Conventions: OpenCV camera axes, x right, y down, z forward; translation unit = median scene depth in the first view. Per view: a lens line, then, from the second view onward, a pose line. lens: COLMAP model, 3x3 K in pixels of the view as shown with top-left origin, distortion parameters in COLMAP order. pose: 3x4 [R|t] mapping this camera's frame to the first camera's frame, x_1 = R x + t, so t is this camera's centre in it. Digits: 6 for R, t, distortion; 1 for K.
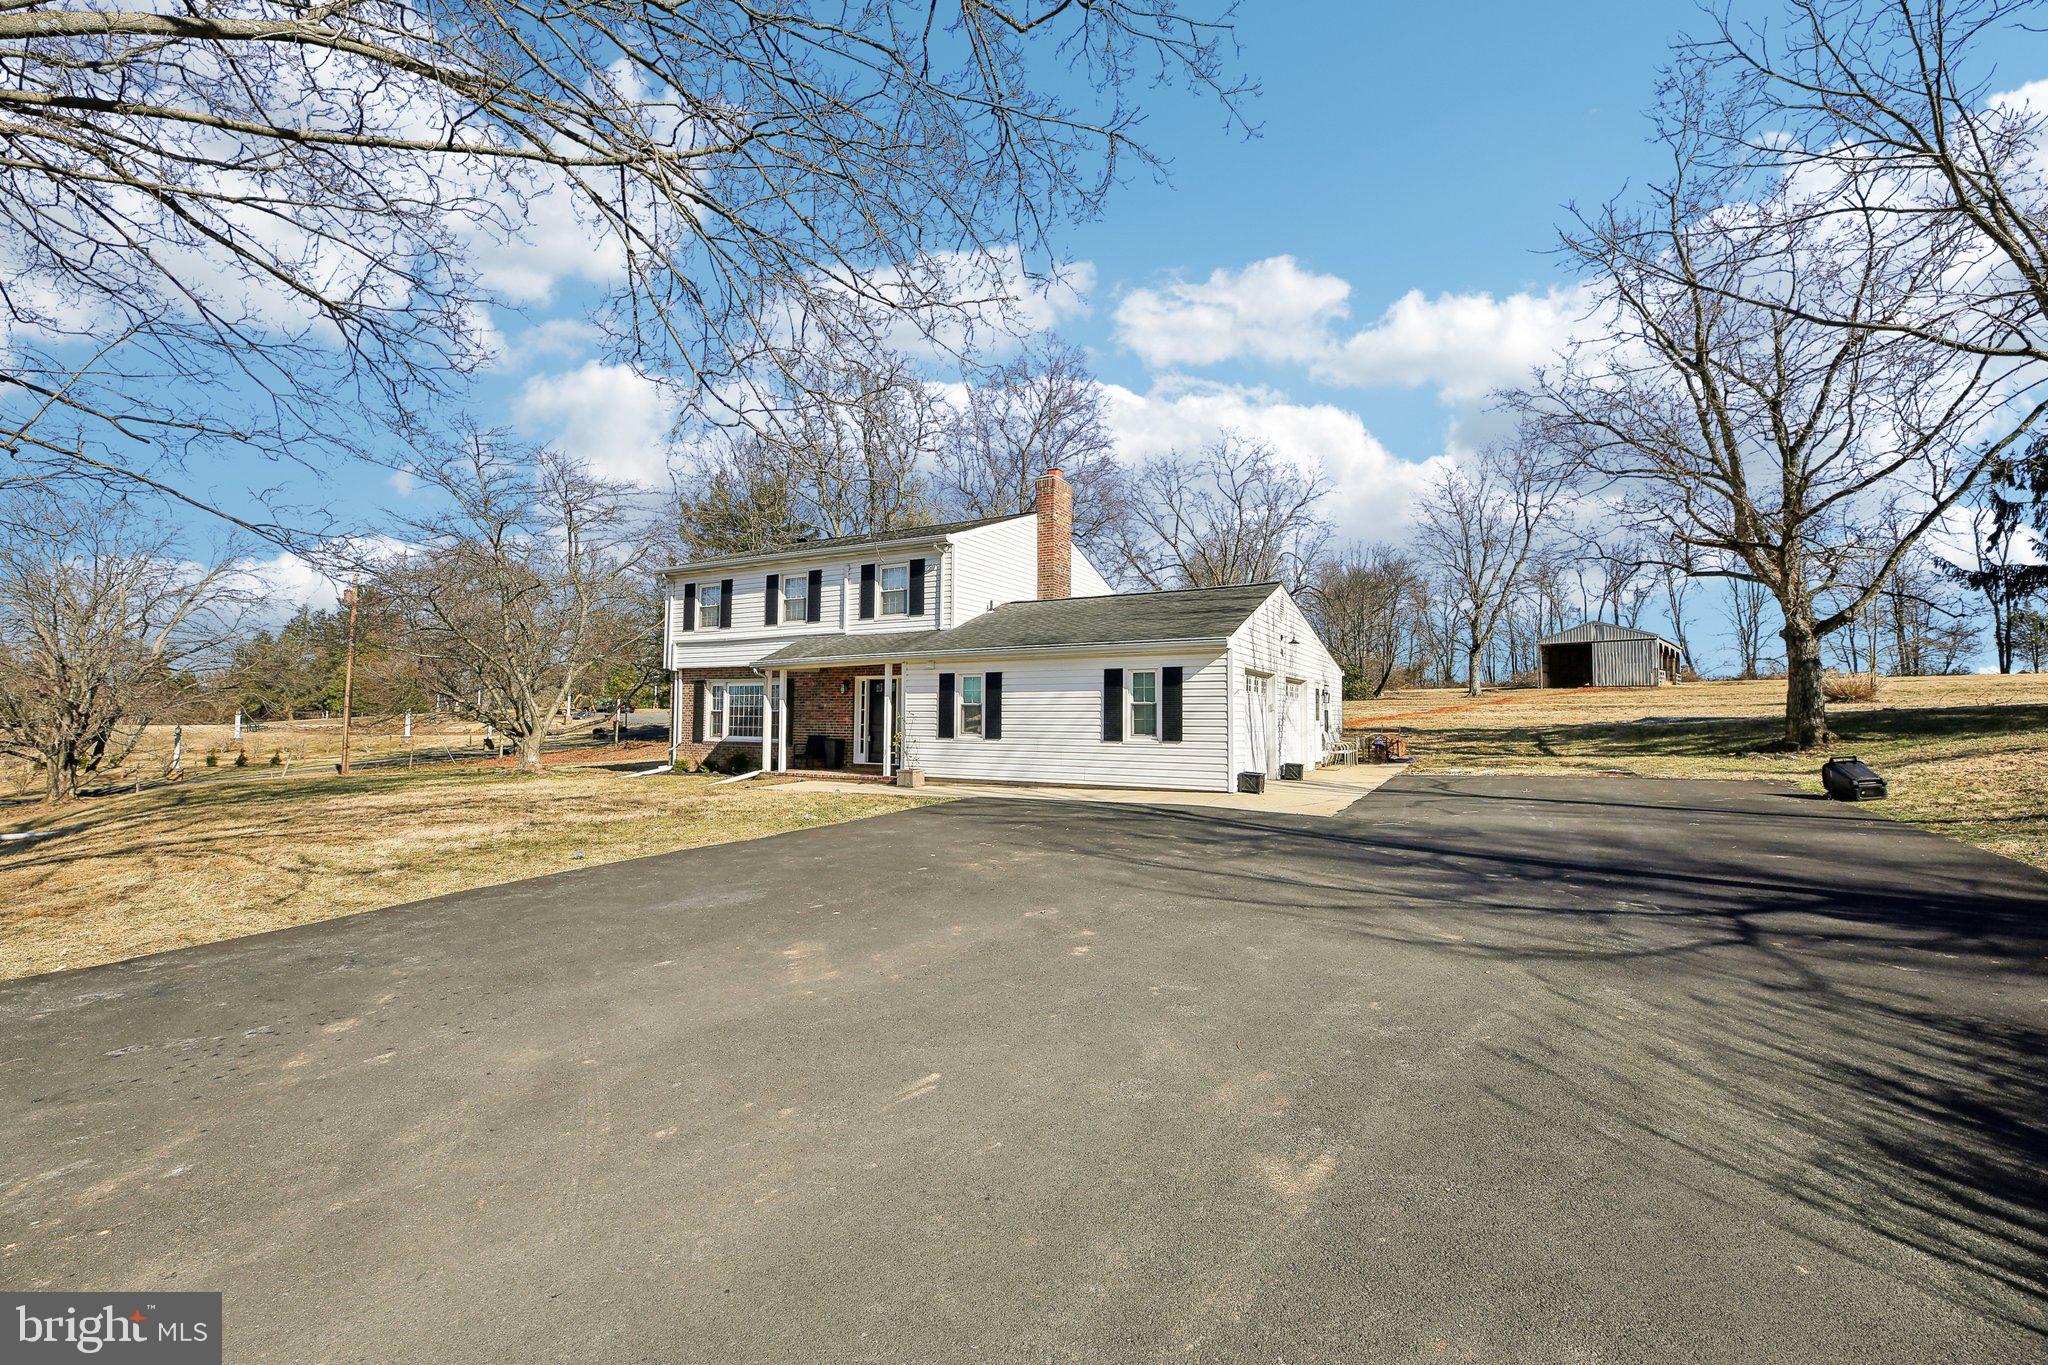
lens RADIAL K [[834.7, 0, 1014.3], [0, 834.7, 680.4], [0, 0, 1]] dist [-0.002092, -0.000767]
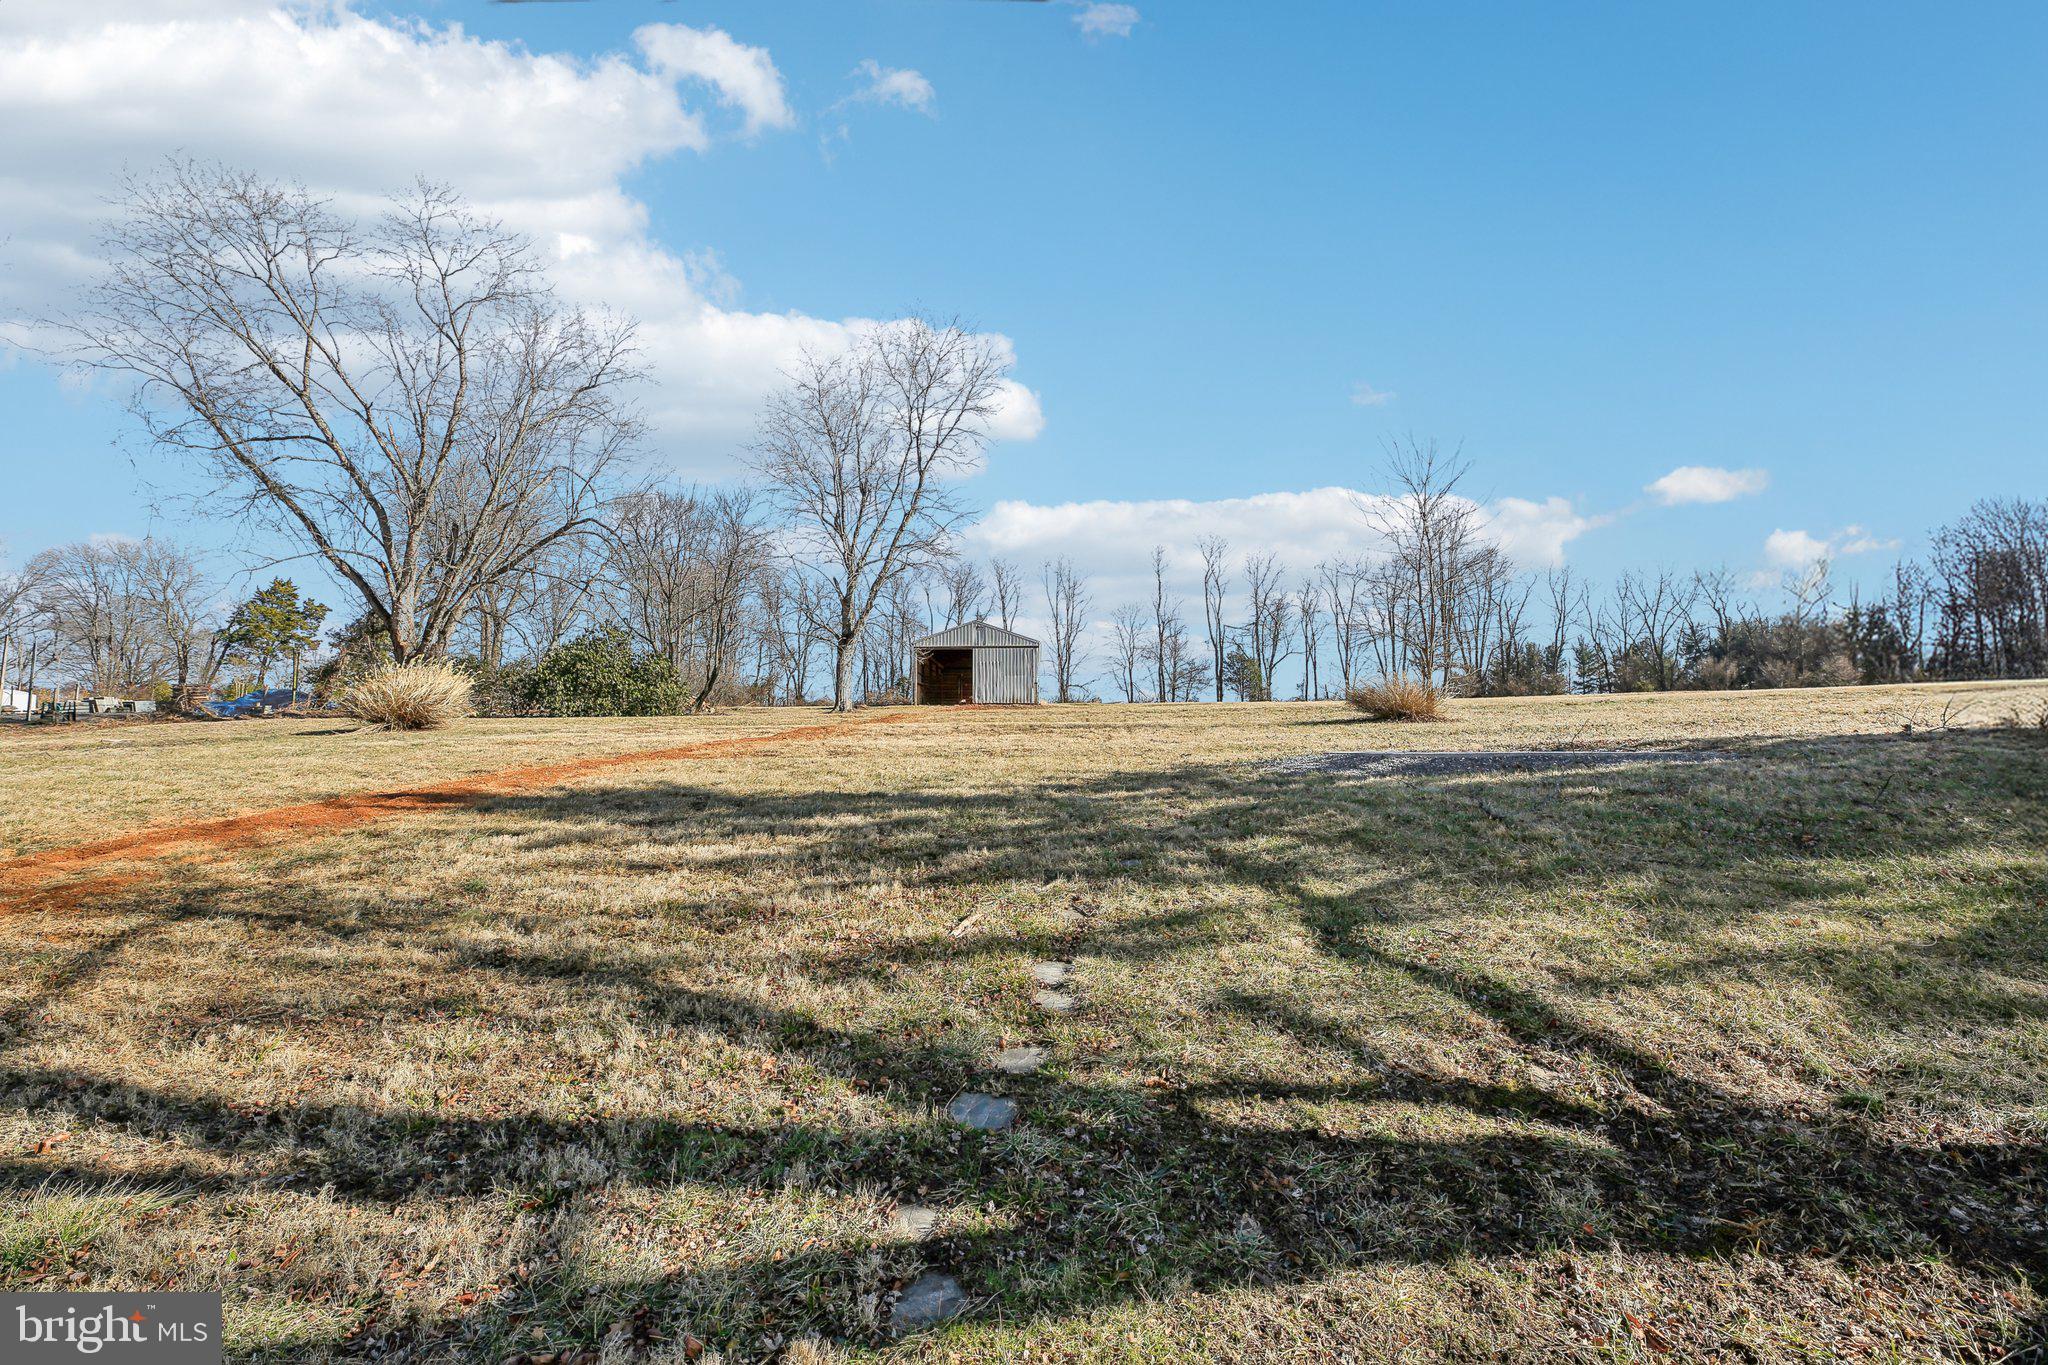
lens RADIAL K [[834.7, 0, 1014.3], [0, 834.7, 680.4], [0, 0, 1]] dist [-0.002092, -0.000767]
pose [[0.740428, 0.046481, 0.670526, 0.604802], [-0.027827, 0.998871, -0.038515, 0.046034], [-0.671559, 0.009859, 0.740885, 1.211419]]
